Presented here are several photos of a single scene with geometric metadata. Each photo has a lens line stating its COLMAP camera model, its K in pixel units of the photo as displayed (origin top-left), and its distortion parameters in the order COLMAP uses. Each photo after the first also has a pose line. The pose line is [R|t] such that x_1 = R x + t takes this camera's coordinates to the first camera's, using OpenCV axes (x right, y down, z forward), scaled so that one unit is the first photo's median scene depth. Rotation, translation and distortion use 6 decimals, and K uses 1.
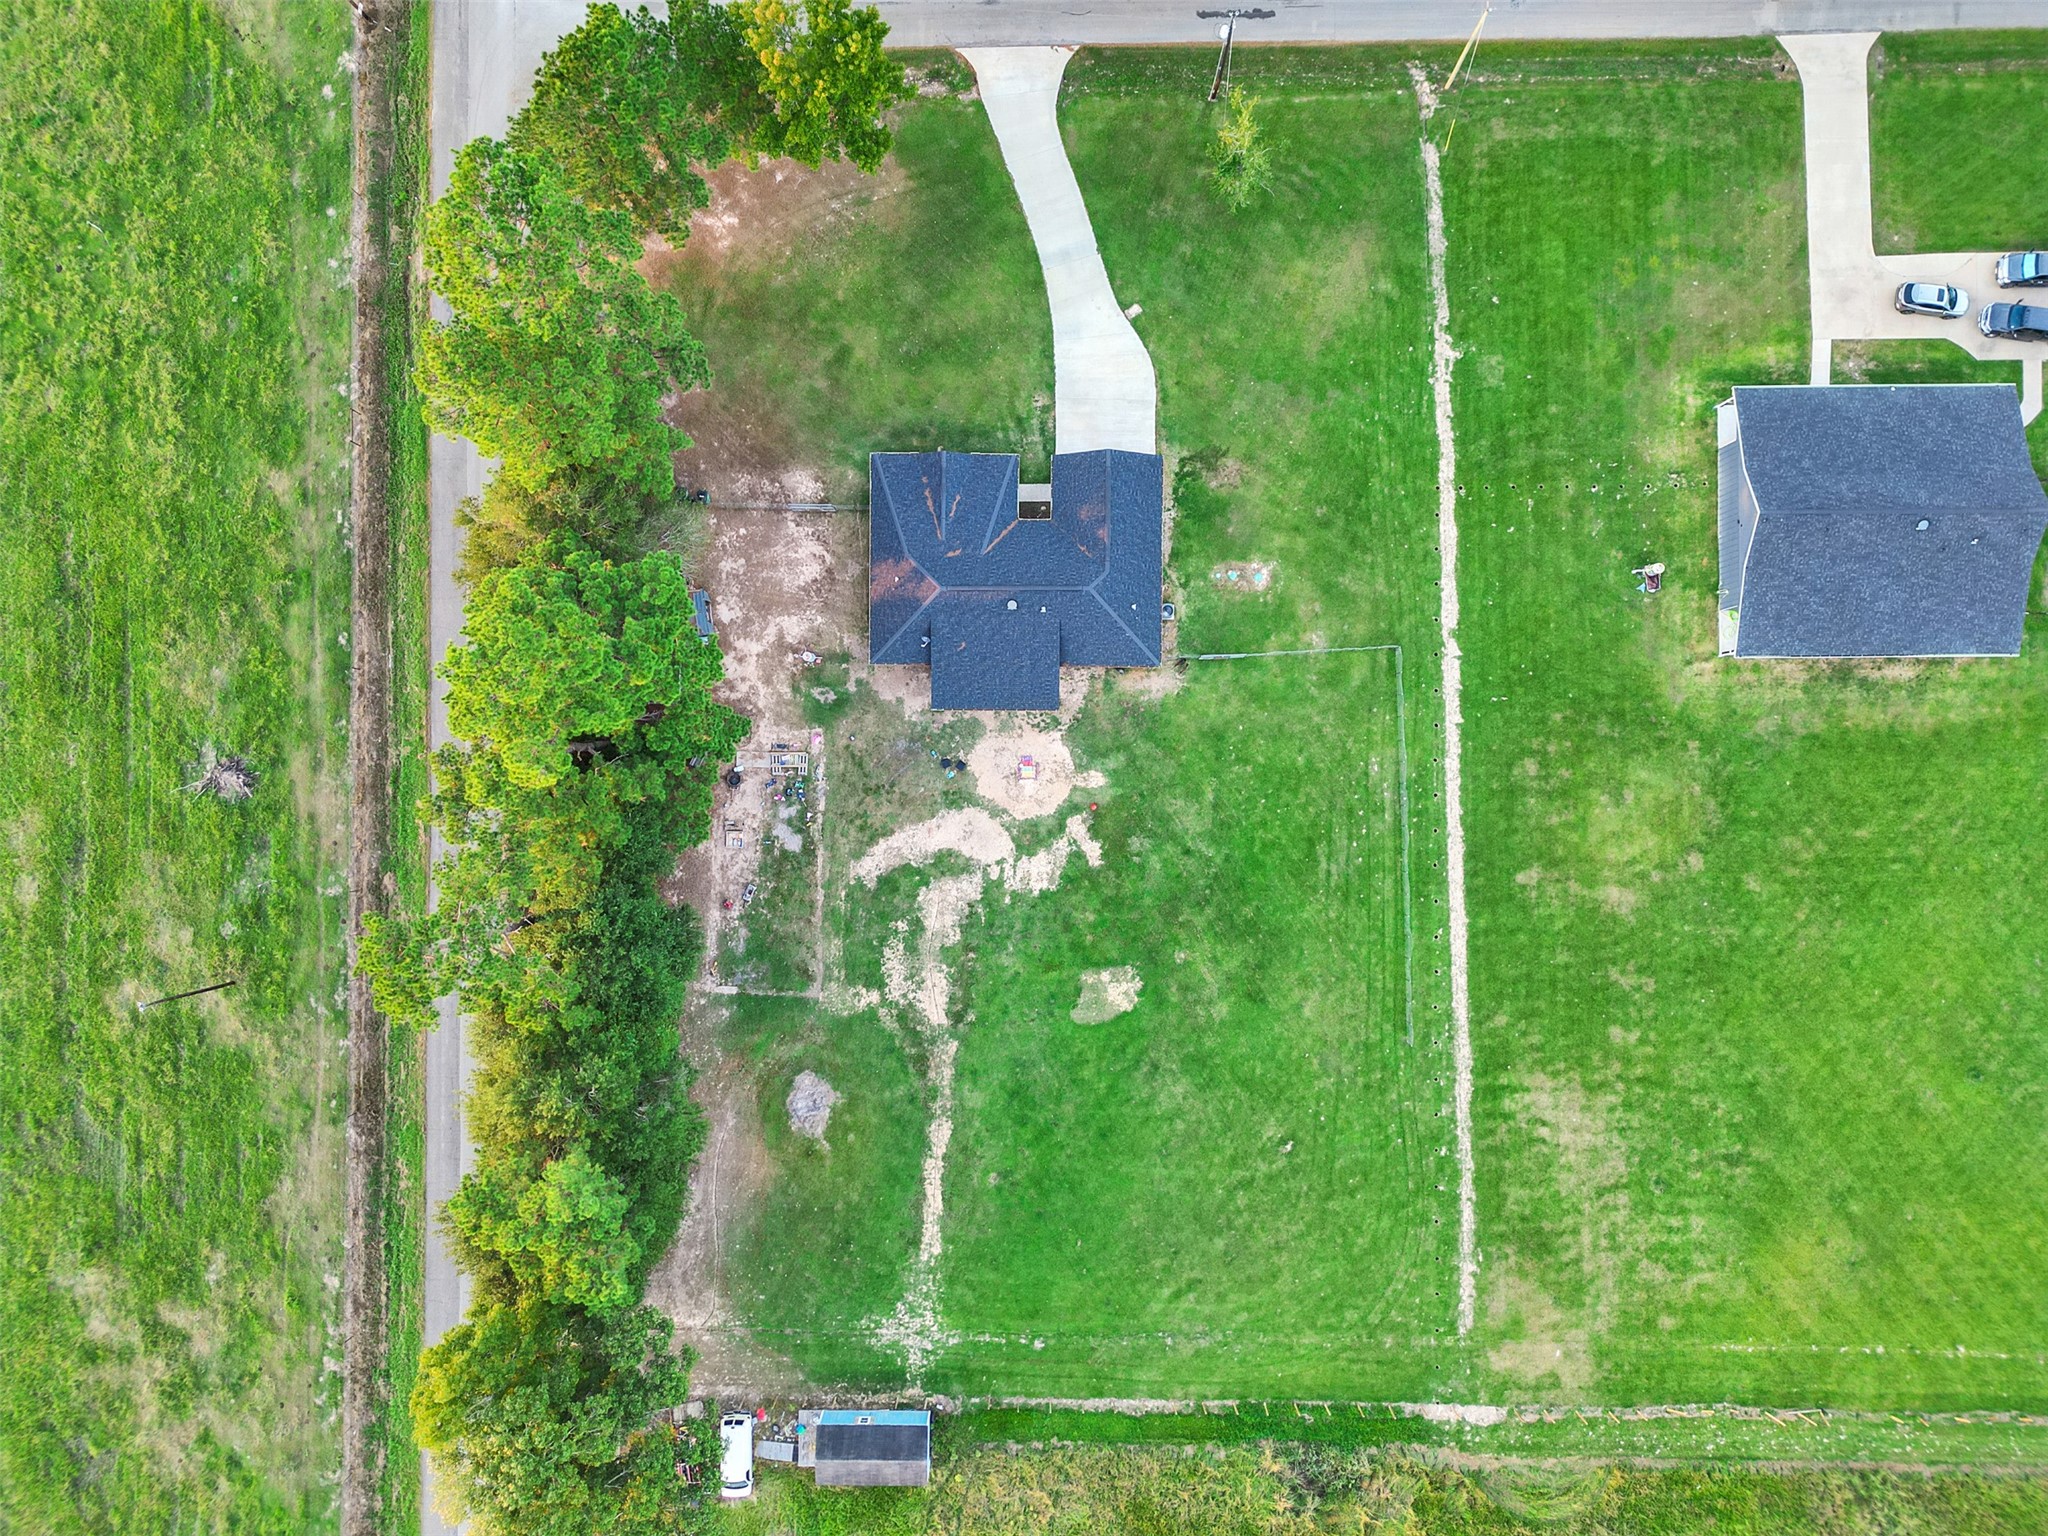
lens RADIAL K [[1427.8, 0, 1019.4], [0, 1427.8, 763.4], [0, 0, 1]] dist [0.091134, -0.105216]
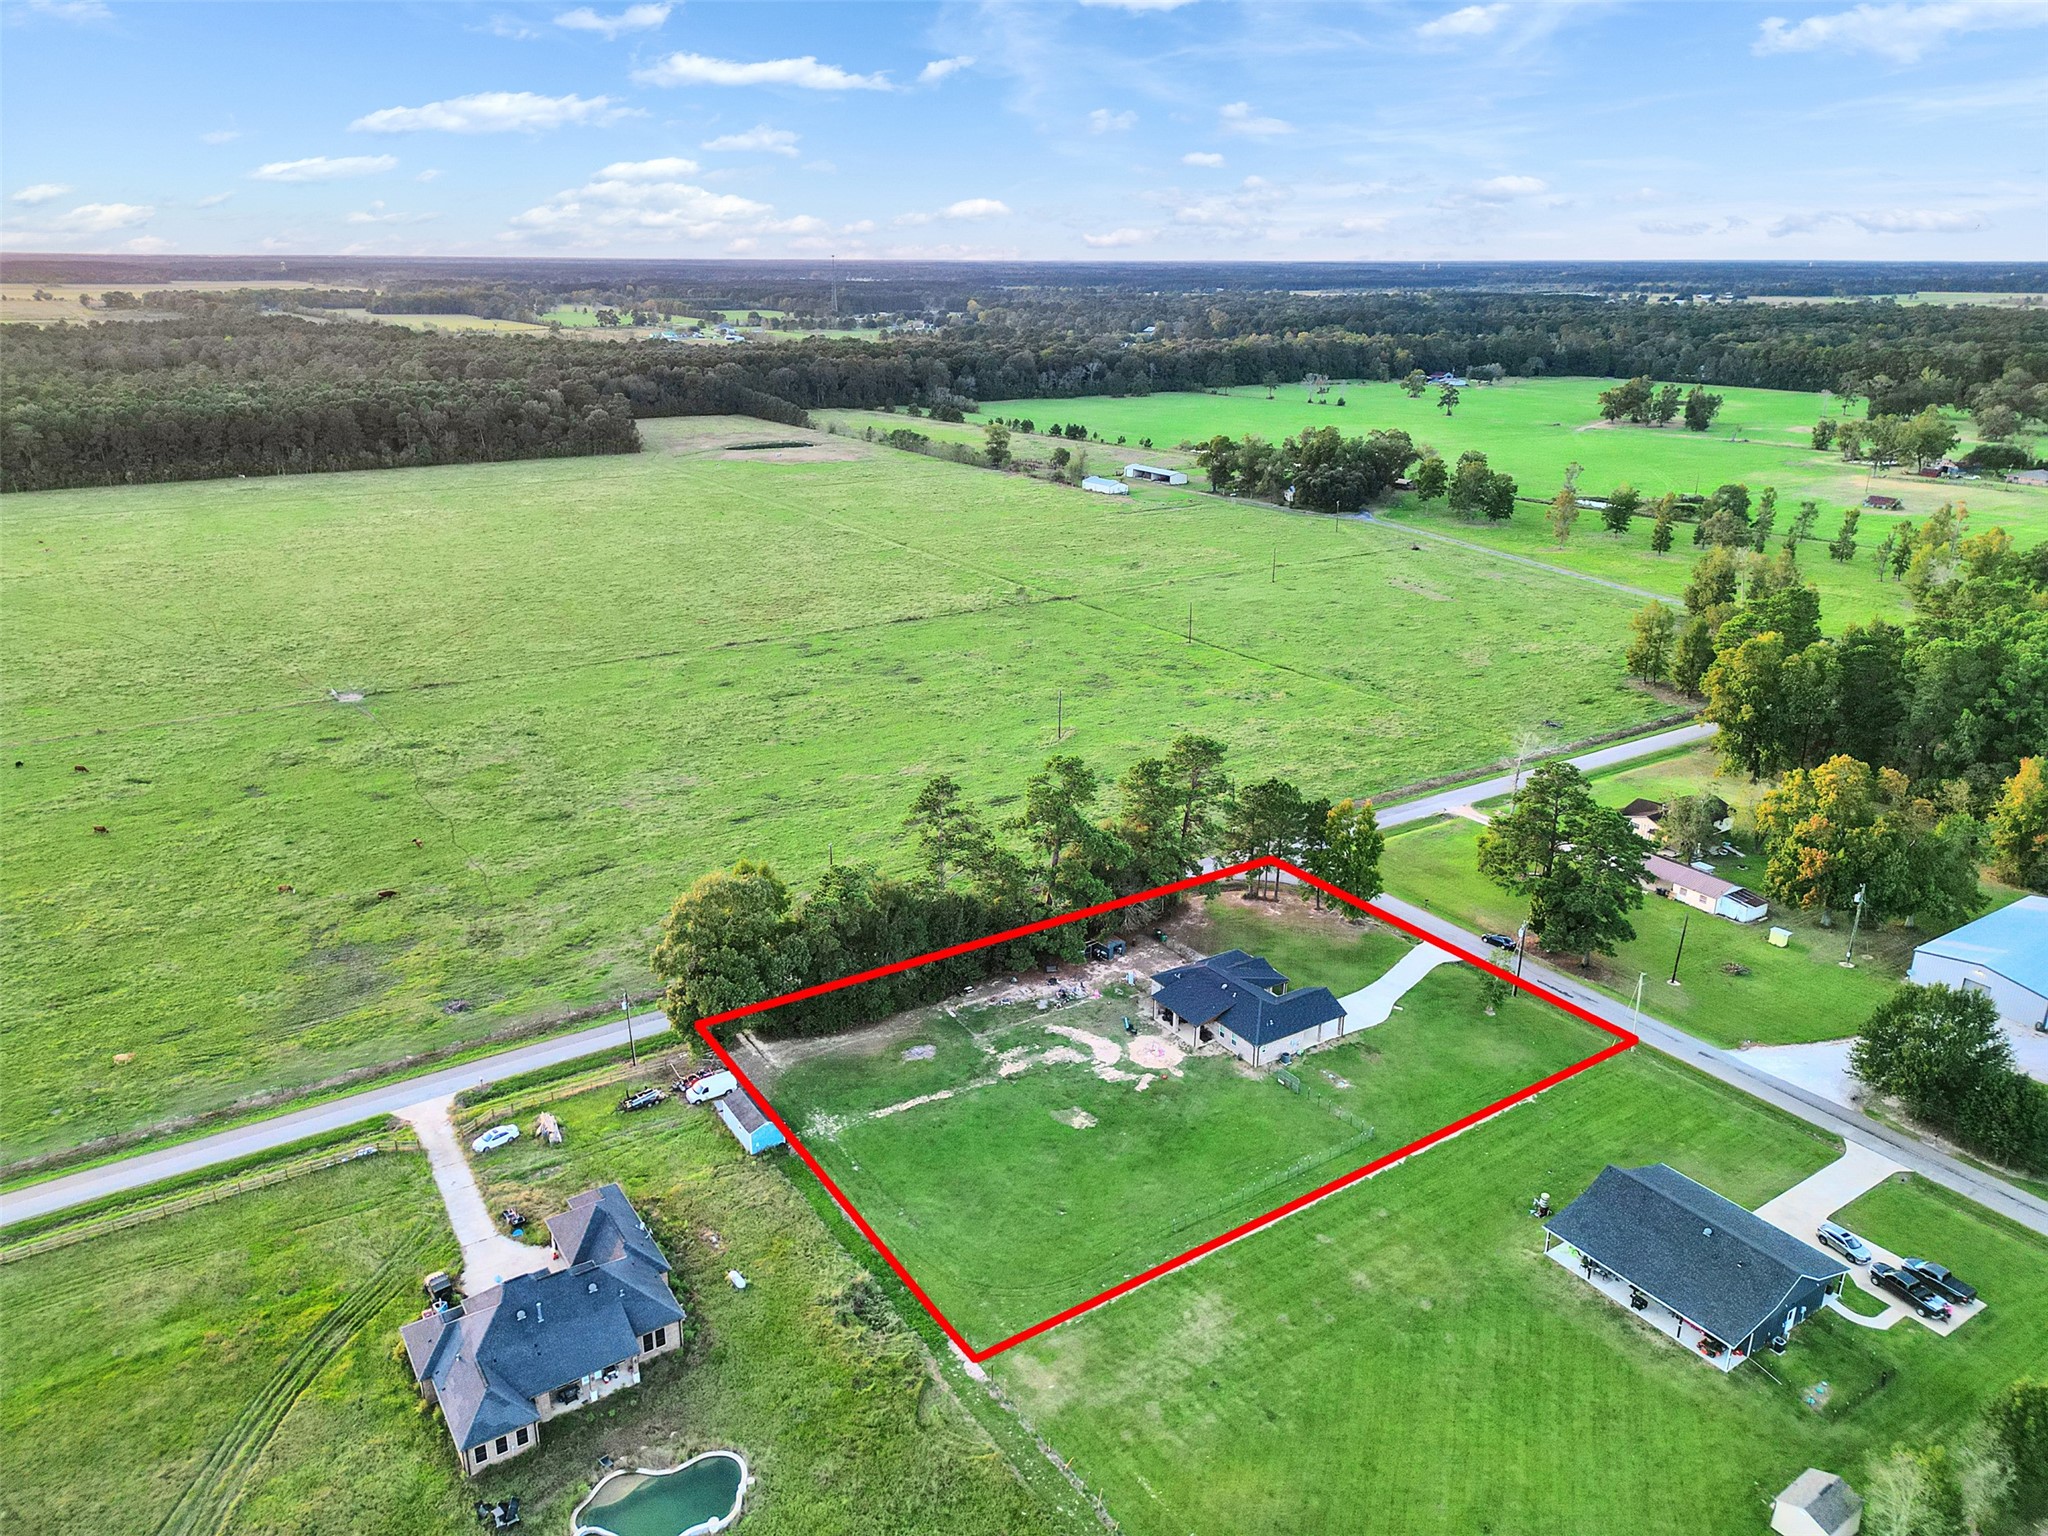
lens RADIAL K [[1427.8, 0, 1019.4], [0, 1427.8, 763.4], [0, 0, 1]] dist [0.091134, -0.105216]
pose [[0.548024, 0.290706, -0.784321, 1.131152], [-0.836459, 0.193215, -0.512839, 0.930946], [0.002457, 0.937101, 0.349050, 0.099618]]
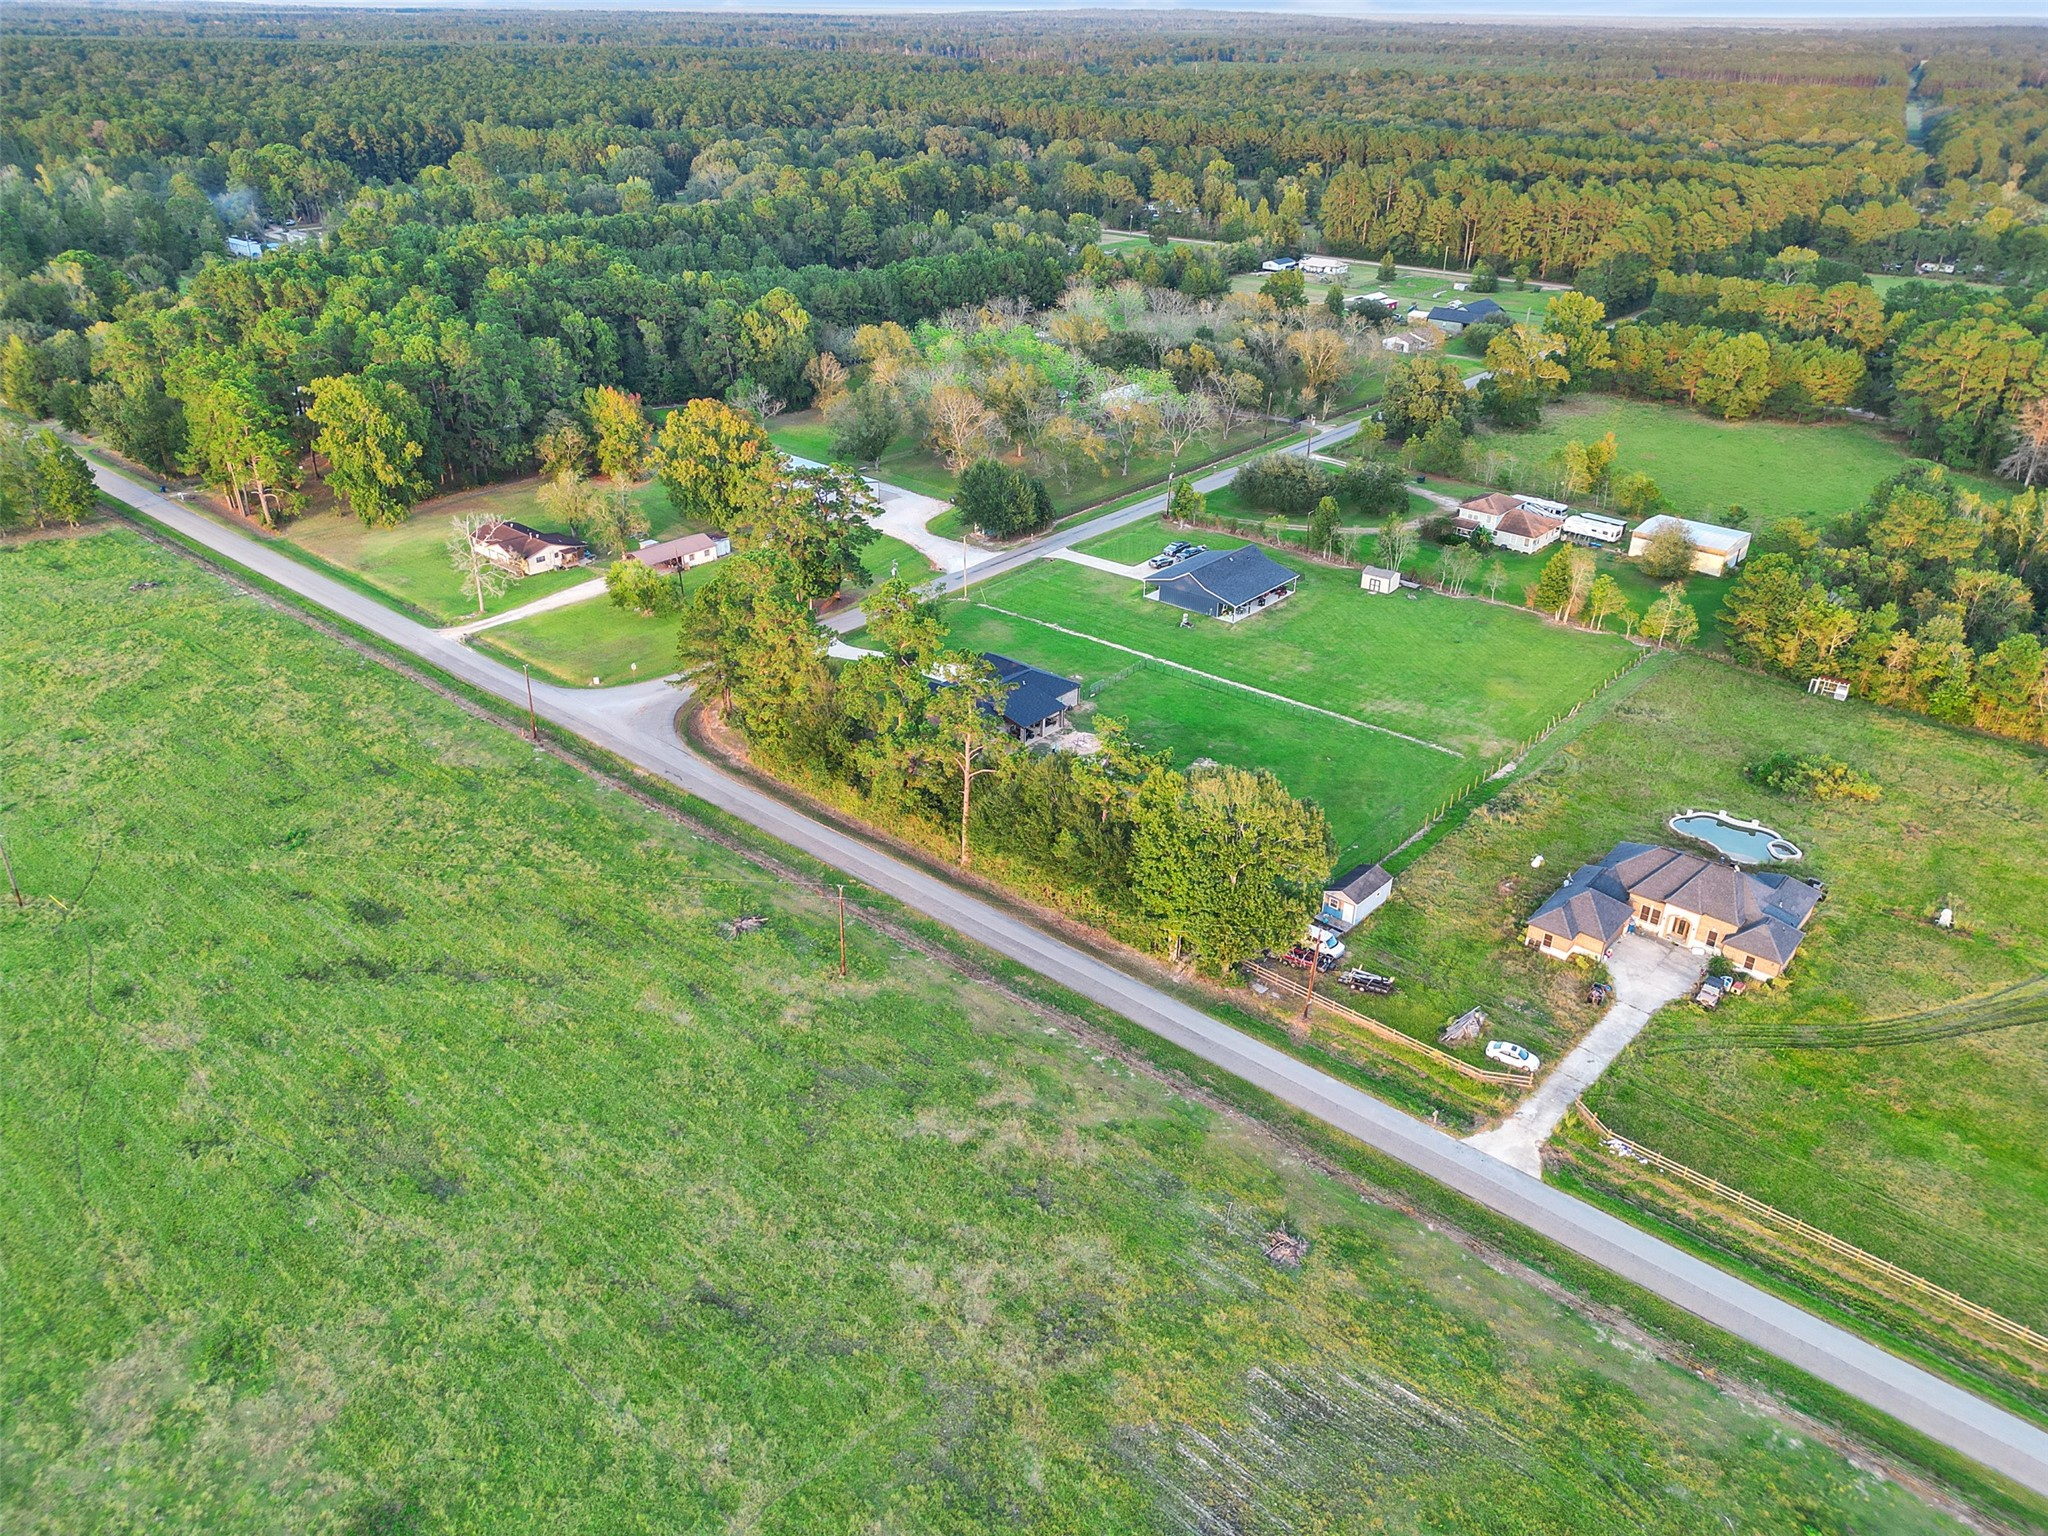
lens RADIAL K [[1427.8, 0, 1019.4], [0, 1427.8, 763.4], [0, 0, 1]] dist [0.091134, -0.105216]
pose [[0.656008, -0.331531, 0.678042, -1.309934], [0.754119, 0.324757, -0.570822, 1.011236], [-0.030954, 0.885788, 0.463057, 0.169161]]
